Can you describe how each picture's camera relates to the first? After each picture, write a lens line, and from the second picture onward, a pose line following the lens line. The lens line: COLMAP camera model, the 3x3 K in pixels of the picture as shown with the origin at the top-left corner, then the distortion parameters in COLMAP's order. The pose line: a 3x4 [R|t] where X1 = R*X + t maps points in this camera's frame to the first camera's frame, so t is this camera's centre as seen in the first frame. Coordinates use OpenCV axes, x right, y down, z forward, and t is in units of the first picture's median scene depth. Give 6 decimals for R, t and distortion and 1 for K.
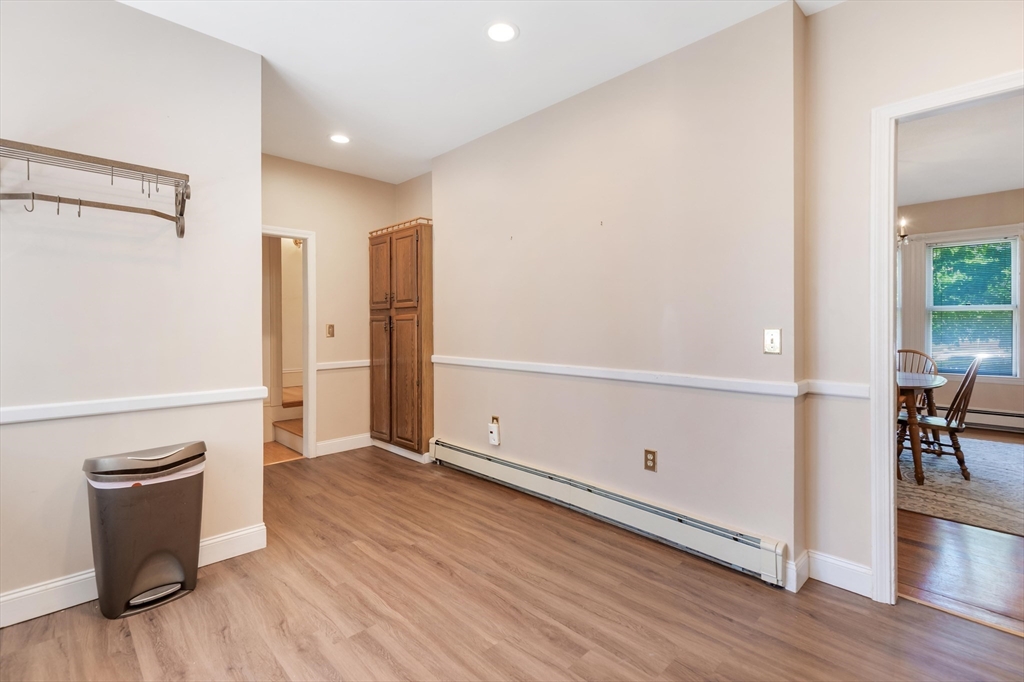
lens RADIAL K [[475.4, 0, 516.0], [0, 475.4, 326.4], [0, 0, 1]] dist [0.004233, -0.000153]
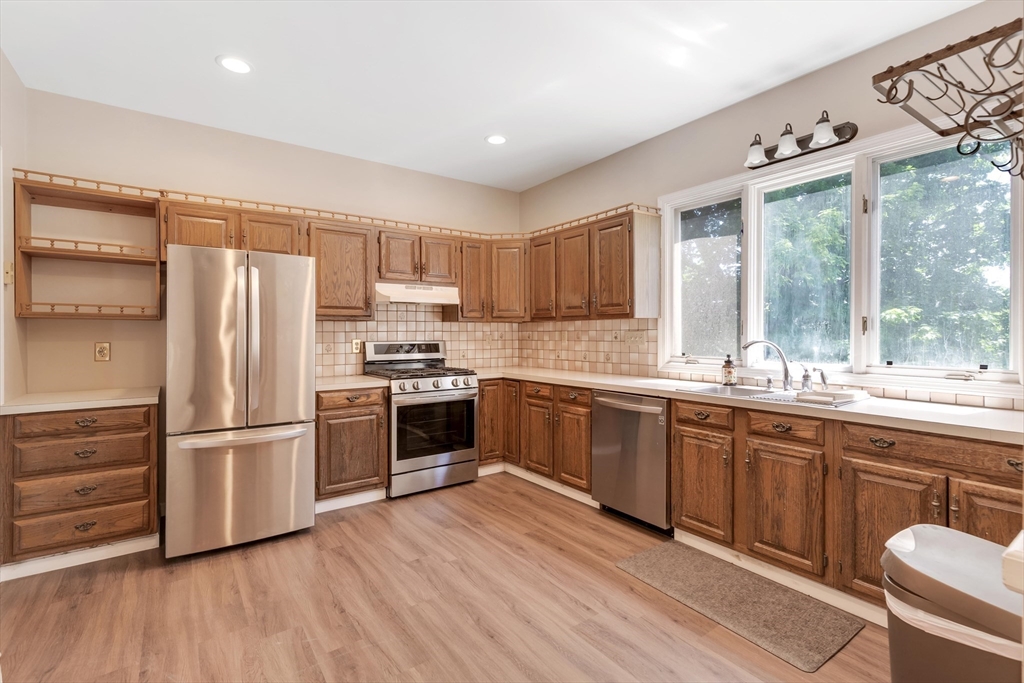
lens RADIAL K [[471.5, 0, 514.5], [0, 471.5, 335.6], [0, 0, 1]] dist [0.002365, 0.000076]
pose [[-0.984590, 0.003375, 0.174846, -0.327312], [0.004686, 0.999964, 0.007086, -0.008355], [-0.174816, 0.007796, -0.984570, 1.493048]]
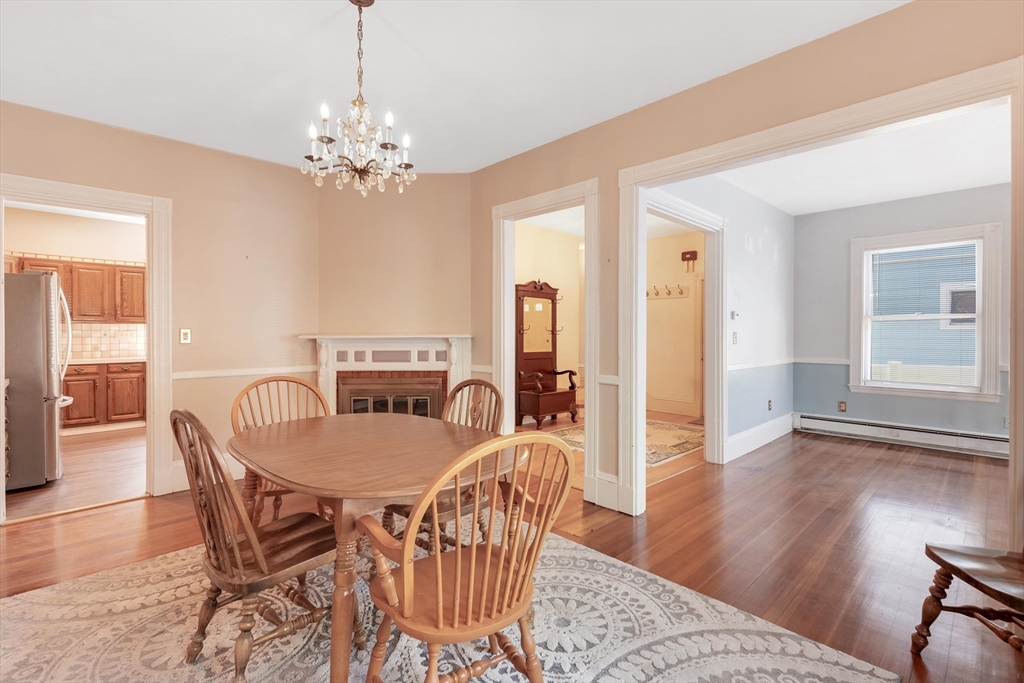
lens RADIAL K [[471.5, 0, 514.5], [0, 471.5, 335.6], [0, 0, 1]] dist [0.002365, 0.000076]
pose [[-0.020956, 0.011624, -0.999713, 2.242156], [0.002178, 0.999931, 0.011581, -0.009961], [0.999778, -0.001934, -0.020980, 2.169906]]
